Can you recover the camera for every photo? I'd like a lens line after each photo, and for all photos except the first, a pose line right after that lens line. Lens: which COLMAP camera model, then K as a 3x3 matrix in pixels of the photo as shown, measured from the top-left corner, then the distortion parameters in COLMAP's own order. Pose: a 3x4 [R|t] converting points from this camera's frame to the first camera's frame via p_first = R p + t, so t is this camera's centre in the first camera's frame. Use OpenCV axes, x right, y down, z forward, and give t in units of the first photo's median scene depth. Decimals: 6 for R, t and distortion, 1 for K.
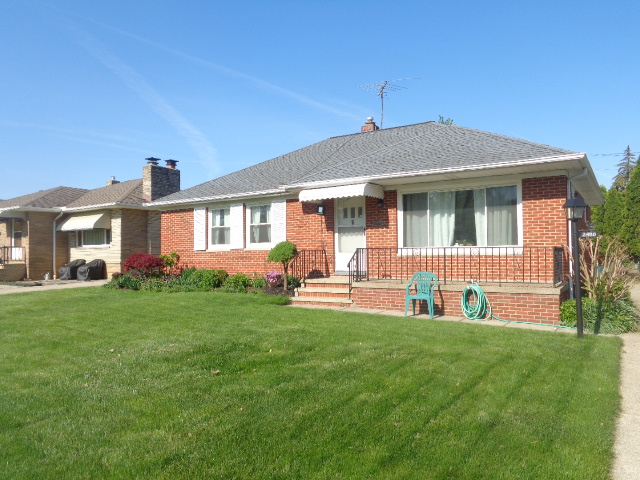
lens RADIAL K [[480.8, 0, 321.3], [0, 480.8, 236.9], [0, 0, 1]] dist [-0.002855, -0.004086]
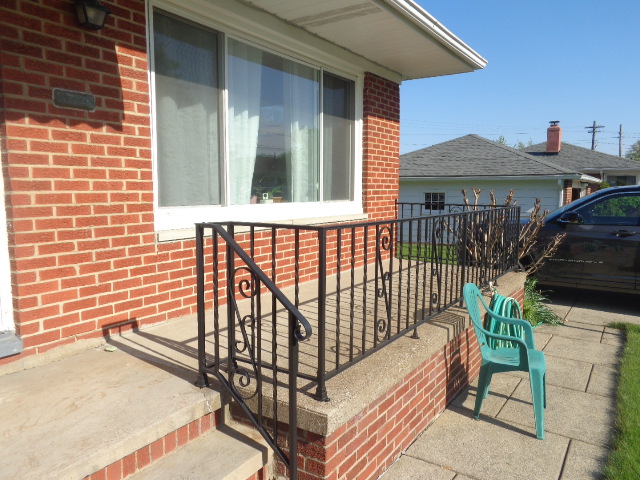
lens RADIAL K [[480.8, 0, 320.3], [0, 480.8, 239.8], [0, 0, 1]] dist [-0.002855, -0.004086]
pose [[0.025205, -0.101605, 0.994506, -0.095449], [-0.041575, 0.993854, 0.102592, 0.007234], [-0.998817, -0.043932, 0.020826, 0.831760]]
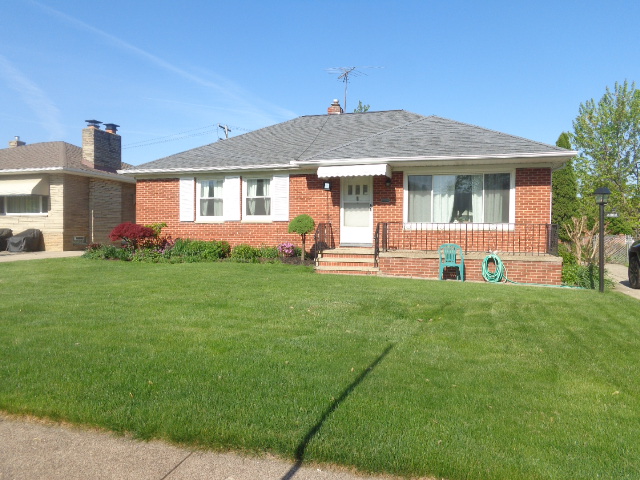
lens RADIAL K [[480.8, 0, 319.1], [0, 480.8, 242.7], [0, 0, 1]] dist [-0.002855, -0.004086]
pose [[0.961529, 0.011269, 0.274472, -0.315442], [-0.027793, 0.998022, 0.056389, 0.010176], [-0.273294, -0.061848, 0.959940, -0.032515]]
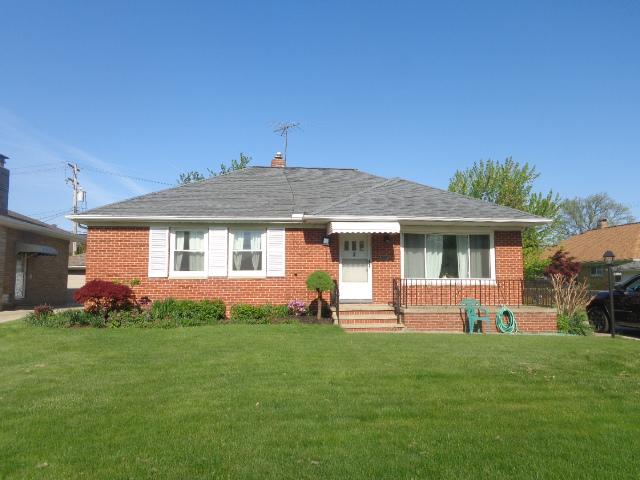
lens RADIAL K [[480.8, 0, 316.7], [0, 480.8, 239.3], [0, 0, 1]] dist [-0.002855, -0.004086]
pose [[0.776071, 0.065927, 0.627190, -0.687297], [-0.031386, 0.997326, -0.065998, 0.009716], [-0.629864, 0.031535, 0.776065, 0.198370]]
